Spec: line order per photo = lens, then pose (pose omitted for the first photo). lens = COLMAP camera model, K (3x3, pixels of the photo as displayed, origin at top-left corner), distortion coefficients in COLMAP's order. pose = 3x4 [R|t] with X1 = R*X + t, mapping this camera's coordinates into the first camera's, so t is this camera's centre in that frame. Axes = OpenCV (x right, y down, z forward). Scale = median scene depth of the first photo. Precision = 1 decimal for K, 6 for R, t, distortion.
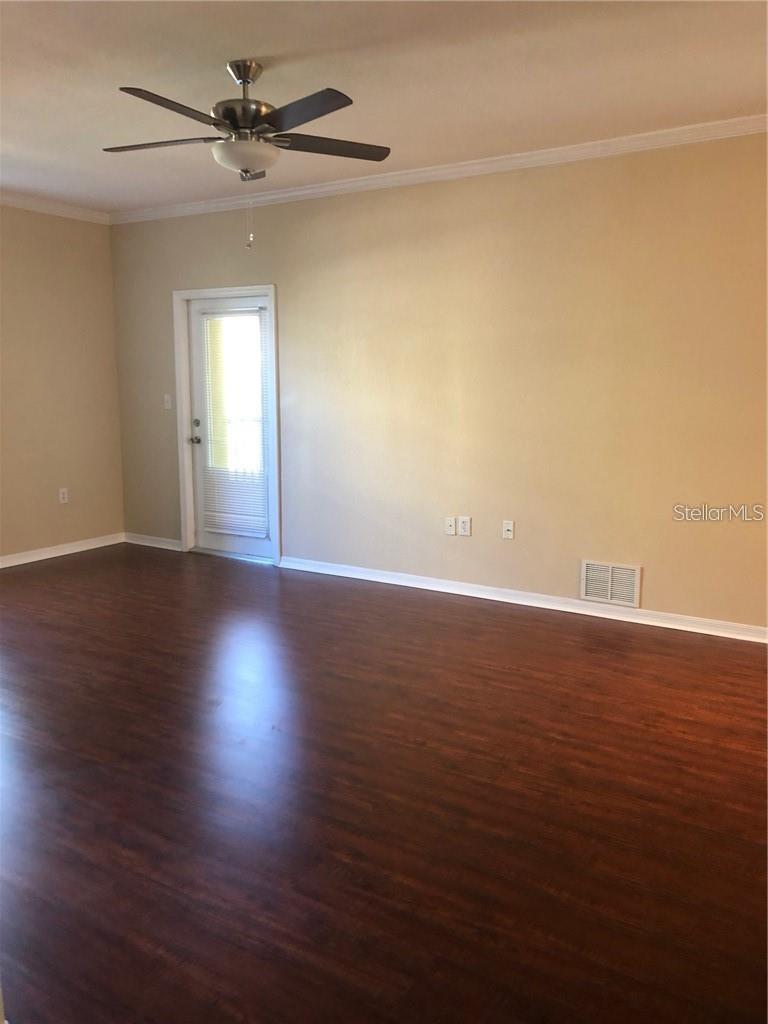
lens RADIAL K [[840.2, 0, 385.5], [0, 840.2, 511.6], [0, 0, 1]] dist [0.007211, 0.023246]
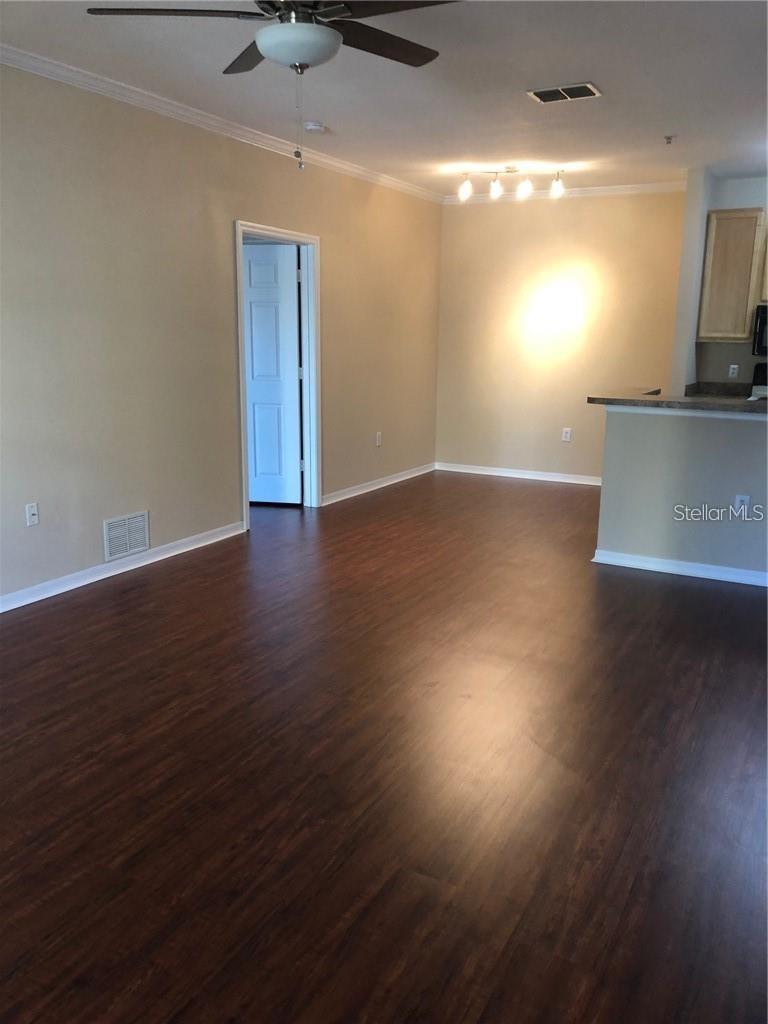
lens RADIAL K [[840.2, 0, 385.7], [0, 840.2, 513.0], [0, 0, 1]] dist [0.007211, 0.023246]
pose [[-0.084084, -0.220847, 0.971677, -0.734667], [0.142013, 0.962521, 0.231055, -0.130033], [-0.986287, 0.157418, -0.049569, 0.734459]]
